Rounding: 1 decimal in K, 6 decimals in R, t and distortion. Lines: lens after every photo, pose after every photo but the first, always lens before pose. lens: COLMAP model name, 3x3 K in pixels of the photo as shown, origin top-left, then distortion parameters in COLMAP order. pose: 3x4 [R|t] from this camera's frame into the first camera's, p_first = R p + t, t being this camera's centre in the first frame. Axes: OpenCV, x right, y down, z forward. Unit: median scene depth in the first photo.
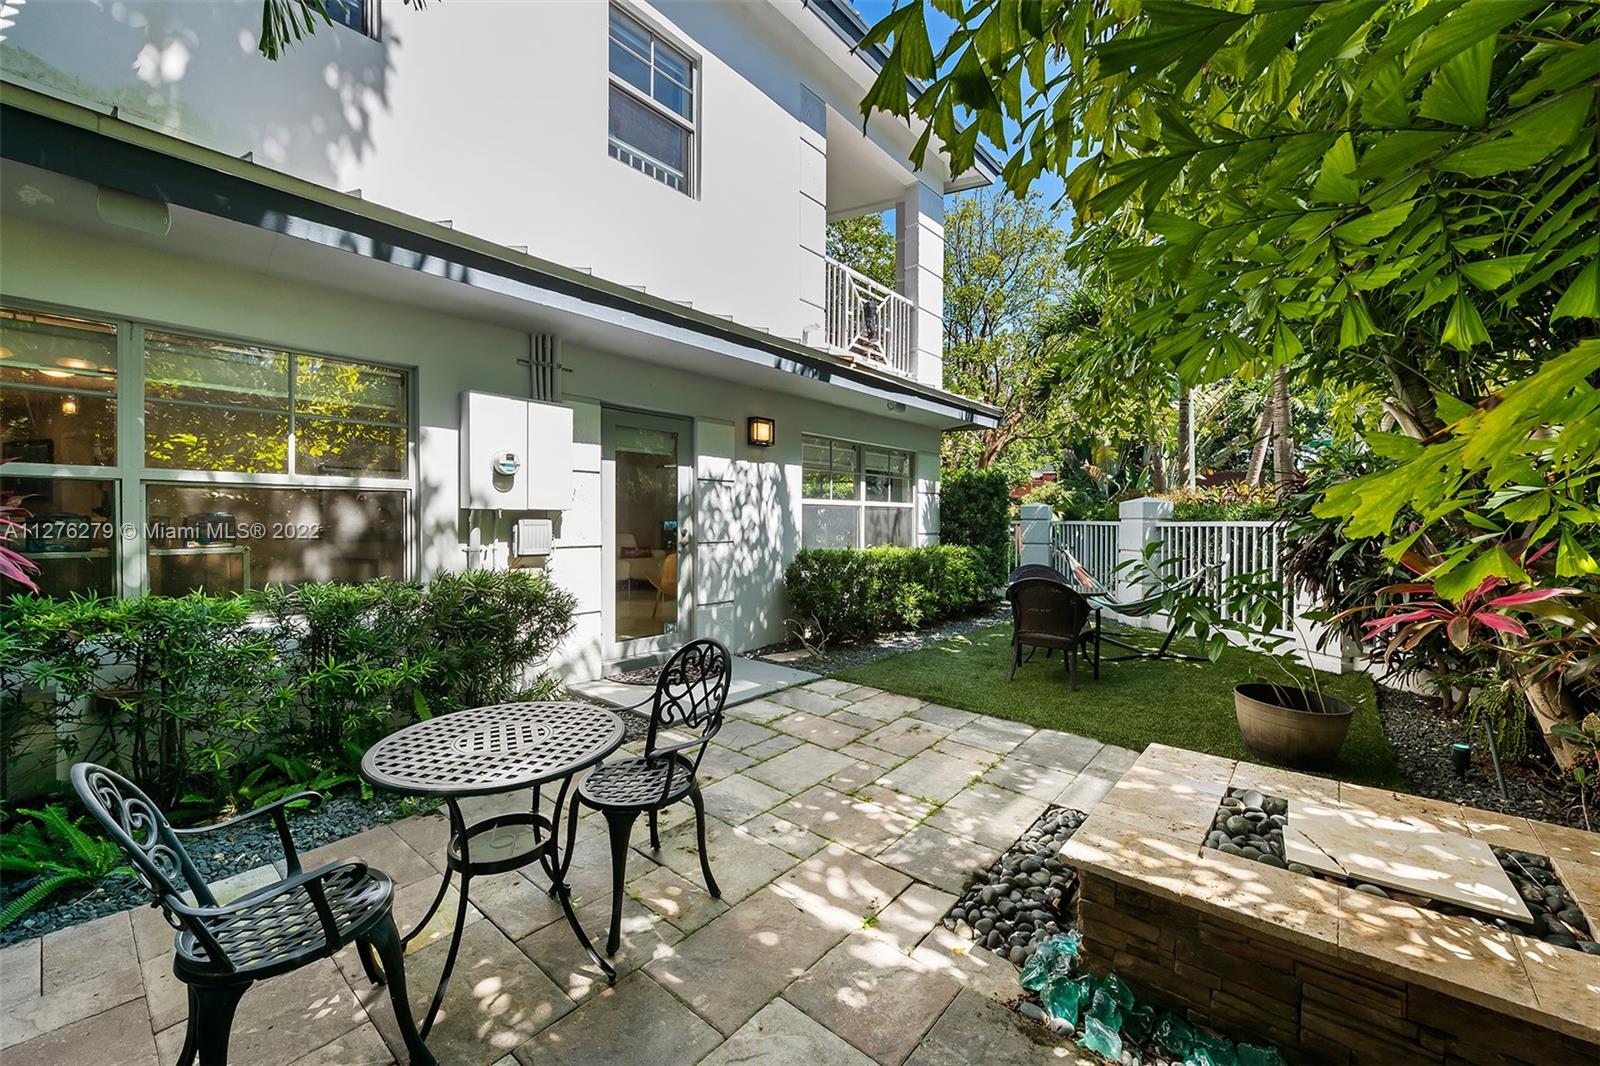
lens RADIAL K [[638.1, 0, 822.3], [0, 638.1, 524.3], [0, 0, 1]] dist [-0.000789, -0.000027]
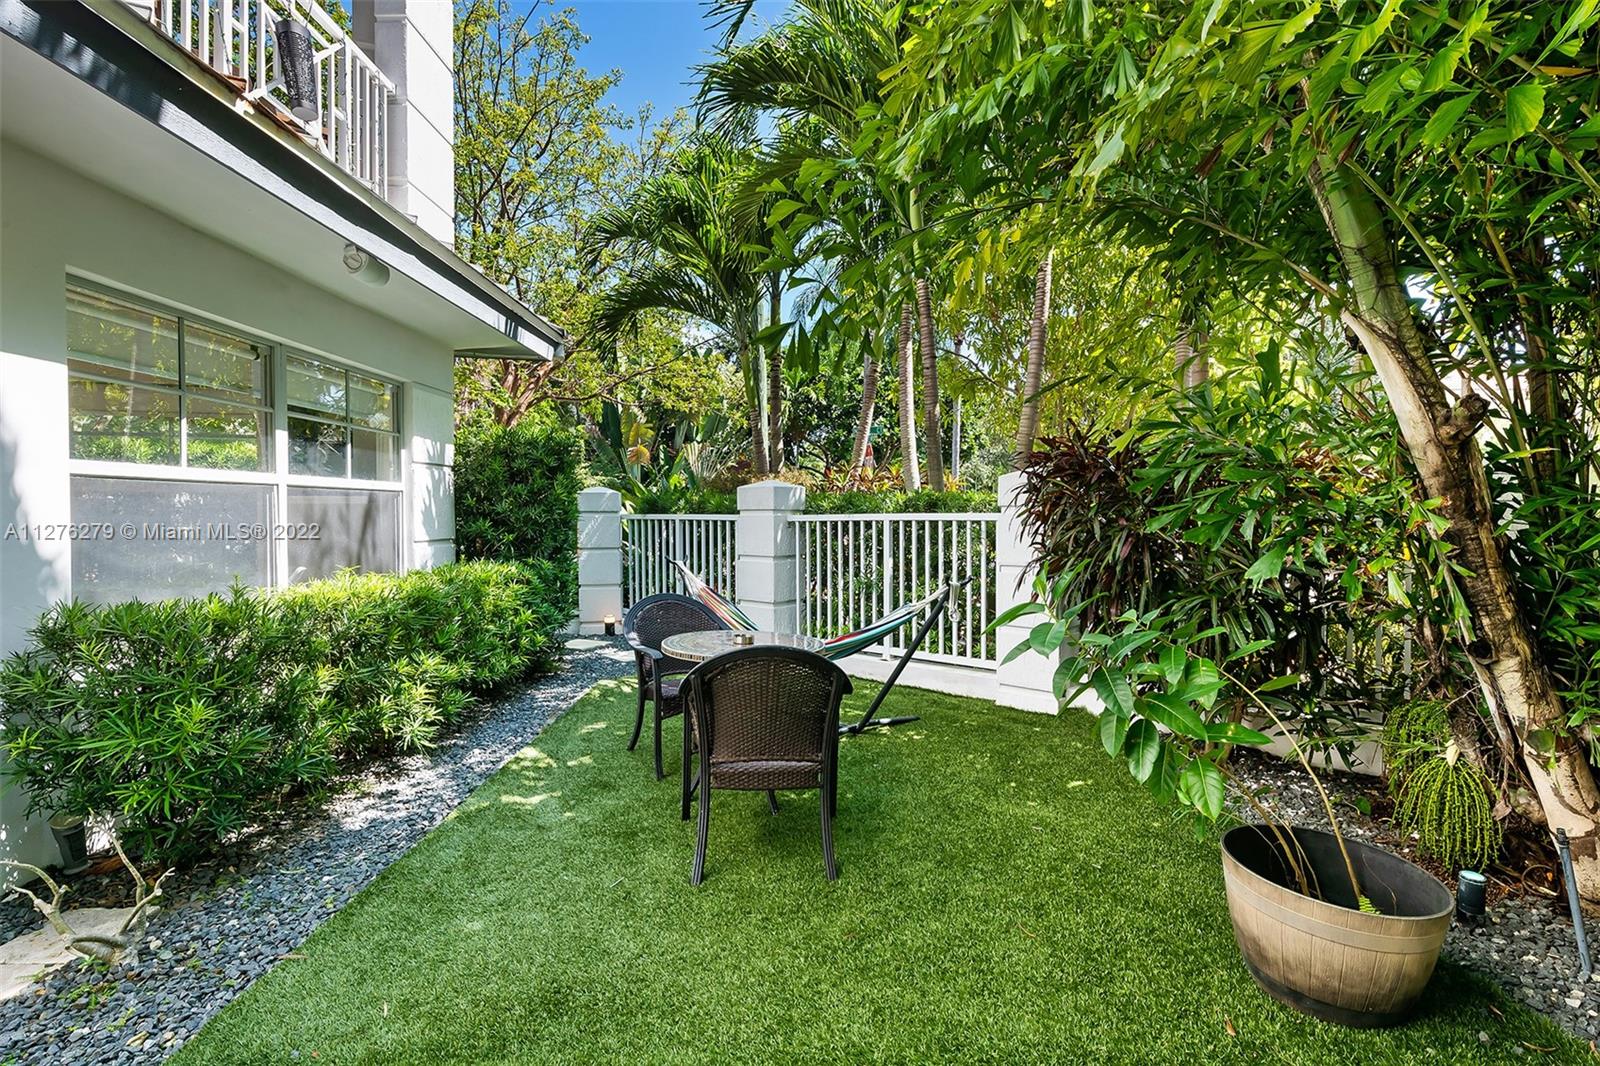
lens RADIAL K [[734.9, 0, 797.8], [0, 734.9, 525.9], [0, 0, 1]] dist [-0.003834, -0.003866]
pose [[0.780129, -0.019309, 0.625321, 0.025351], [0.012204, 0.999803, 0.015647, -0.004725], [-0.625500, -0.004576, 0.780211, 0.397853]]
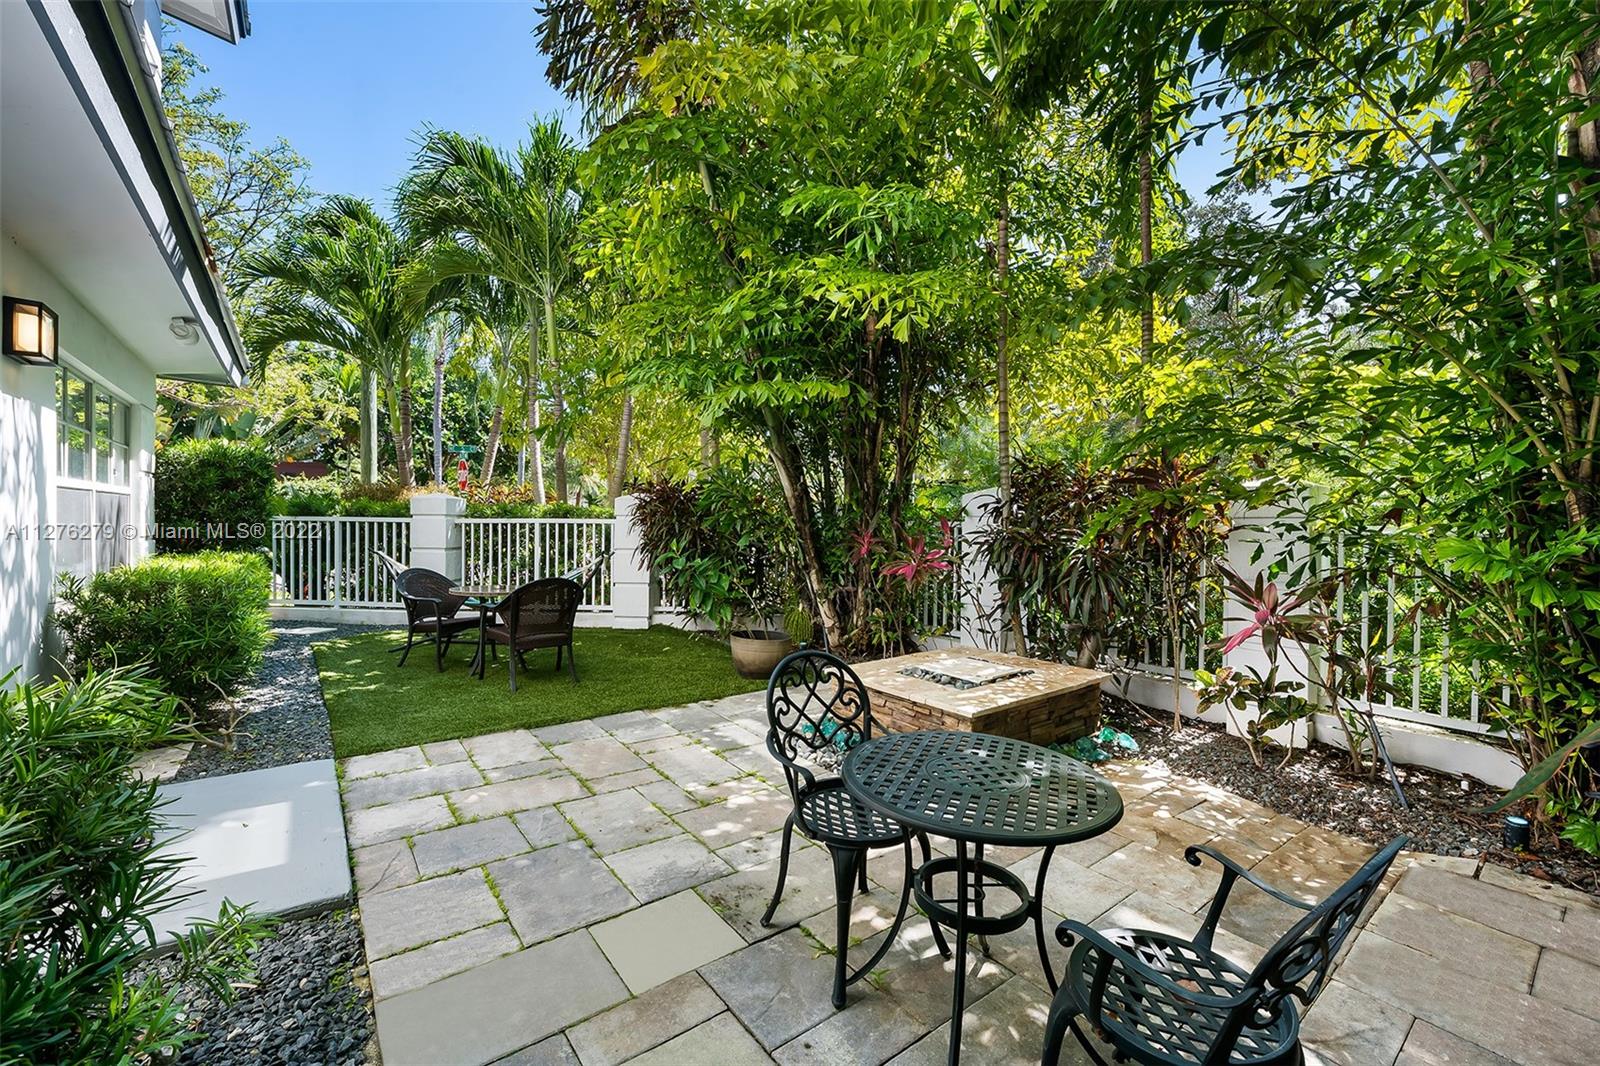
lens RADIAL K [[638.1, 0, 816.5], [0, 638.1, 529.1], [0, 0, 1]] dist [-0.000789, -0.000027]
pose [[0.214622, -0.015048, 0.976581, -0.361590], [-0.001620, 0.999874, 0.015763, -0.004644], [-0.976696, -0.004965, 0.214571, 0.263880]]
